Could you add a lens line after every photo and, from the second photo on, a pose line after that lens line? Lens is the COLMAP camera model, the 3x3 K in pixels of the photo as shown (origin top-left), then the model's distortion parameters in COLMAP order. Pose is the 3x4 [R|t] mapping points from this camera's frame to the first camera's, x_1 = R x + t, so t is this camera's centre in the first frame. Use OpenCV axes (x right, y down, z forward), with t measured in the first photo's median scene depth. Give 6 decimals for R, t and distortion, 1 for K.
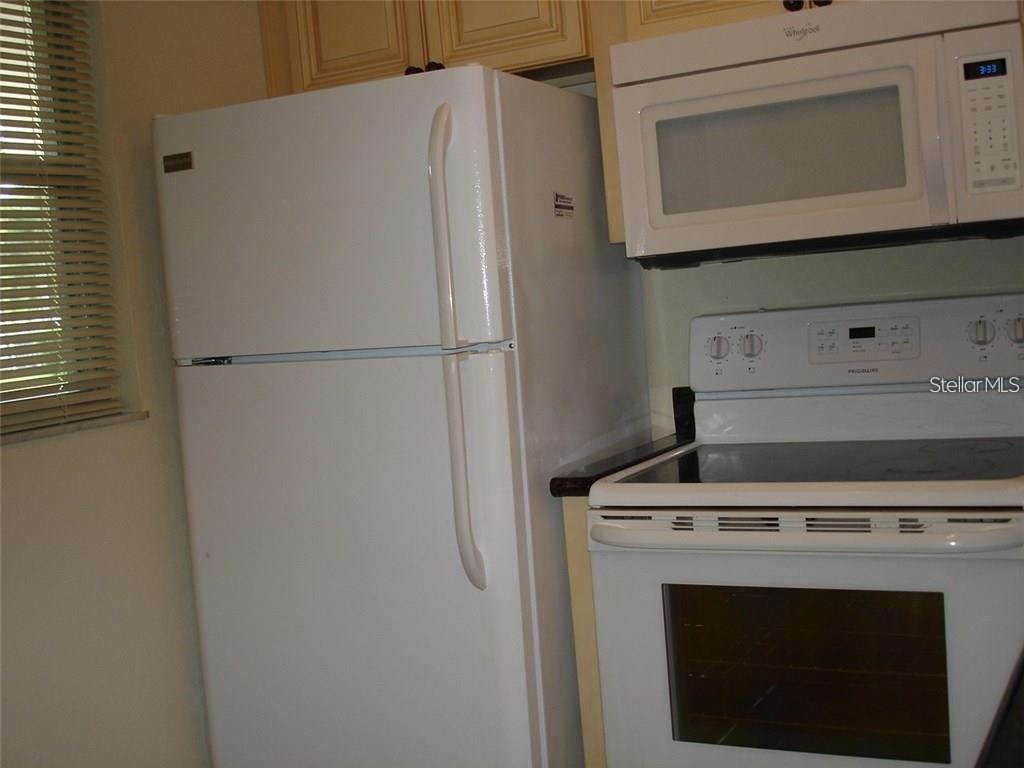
lens RADIAL K [[1256.9, 0, 512.0], [0, 1256.9, 384.0], [0, 0, 1]] dist [-0.077670, -0.058307]
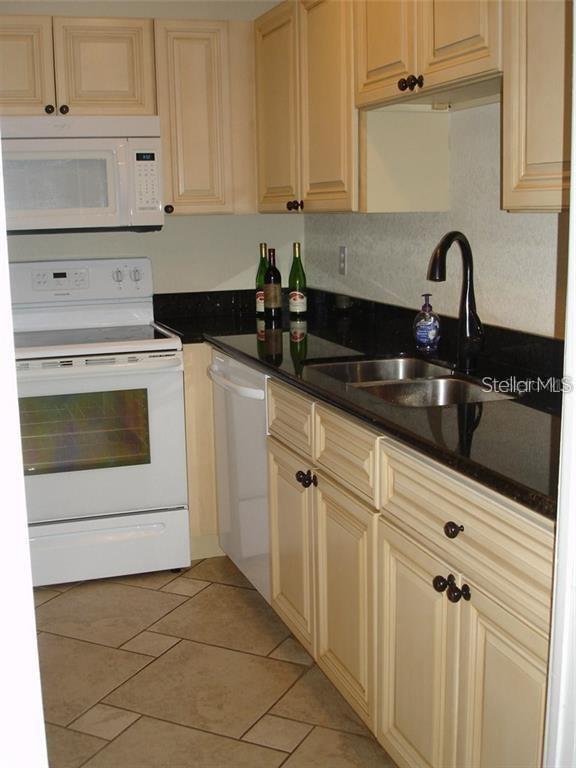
lens RADIAL K [[942.7, 0, 288.0], [0, 942.7, 384.0], [0, 0, 1]] dist [-0.077670, -0.058307]
pose [[0.674982, -0.053917, 0.735862, -0.705010], [0.008148, 0.997810, 0.065636, 0.044429], [-0.737790, -0.038307, 0.673943, -0.342560]]
